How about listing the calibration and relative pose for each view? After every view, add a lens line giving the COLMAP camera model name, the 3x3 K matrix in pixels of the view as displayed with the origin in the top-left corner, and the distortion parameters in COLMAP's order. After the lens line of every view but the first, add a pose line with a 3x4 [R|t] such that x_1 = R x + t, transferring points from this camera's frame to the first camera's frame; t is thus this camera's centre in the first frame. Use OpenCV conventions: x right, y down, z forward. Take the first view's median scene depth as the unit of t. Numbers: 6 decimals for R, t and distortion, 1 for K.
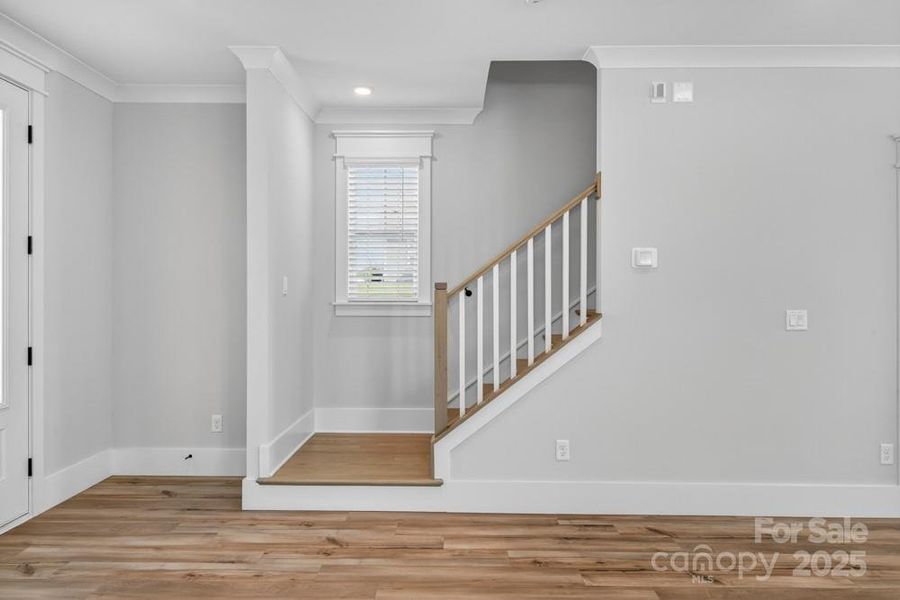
lens RADIAL K [[596.4, 0, 448.9], [0, 596.4, 295.4], [0, 0, 1]] dist [-0.000551, 0.000233]
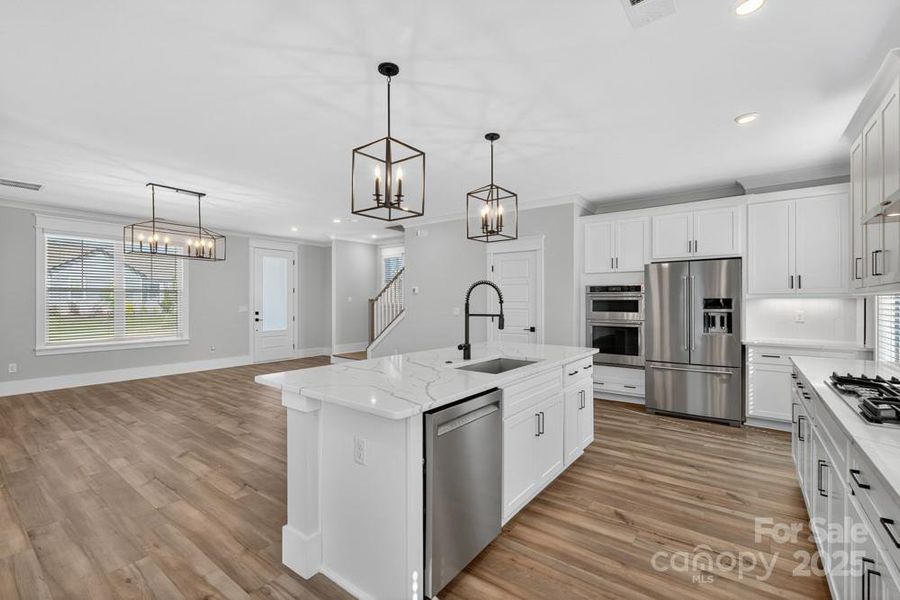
lens RADIAL K [[395.1, 0, 450.0], [0, 395.1, 300.0], [0, 0, 1]] dist [-0.003654, -0.000316]
pose [[0.807165, -0.006480, -0.590290, 1.607294], [0.002507, 0.999968, -0.007550, 0.001627], [0.590320, 0.004614, 0.807156, -0.479972]]
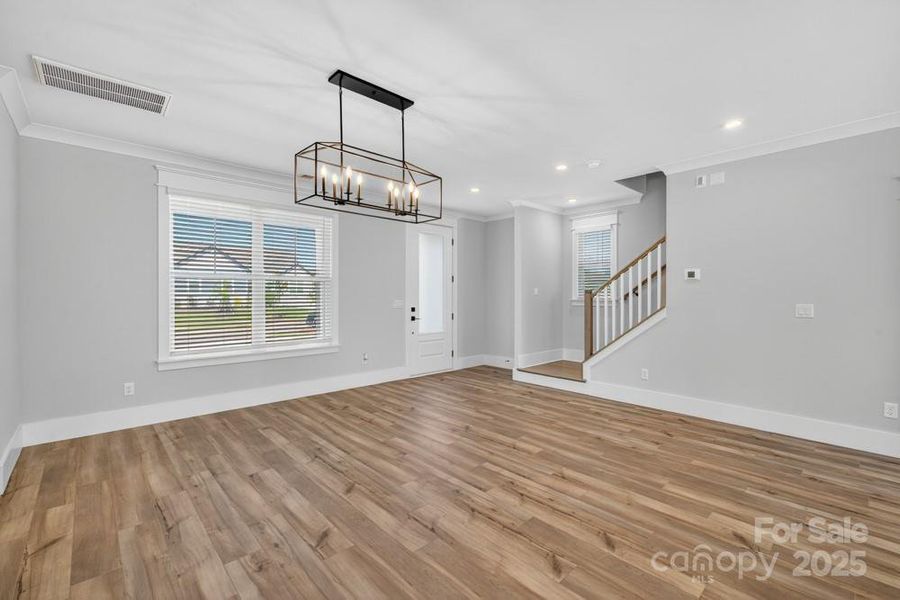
lens RADIAL K [[392.6, 0, 450.7], [0, 392.6, 296.6], [0, 0, 1]] dist [-0.015822, 0.000005]
pose [[0.692523, -0.001948, -0.721393, 0.674076], [0.000632, 0.999998, -0.002094, 0.006475], [0.721395, 0.000994, 0.692523, -0.348473]]
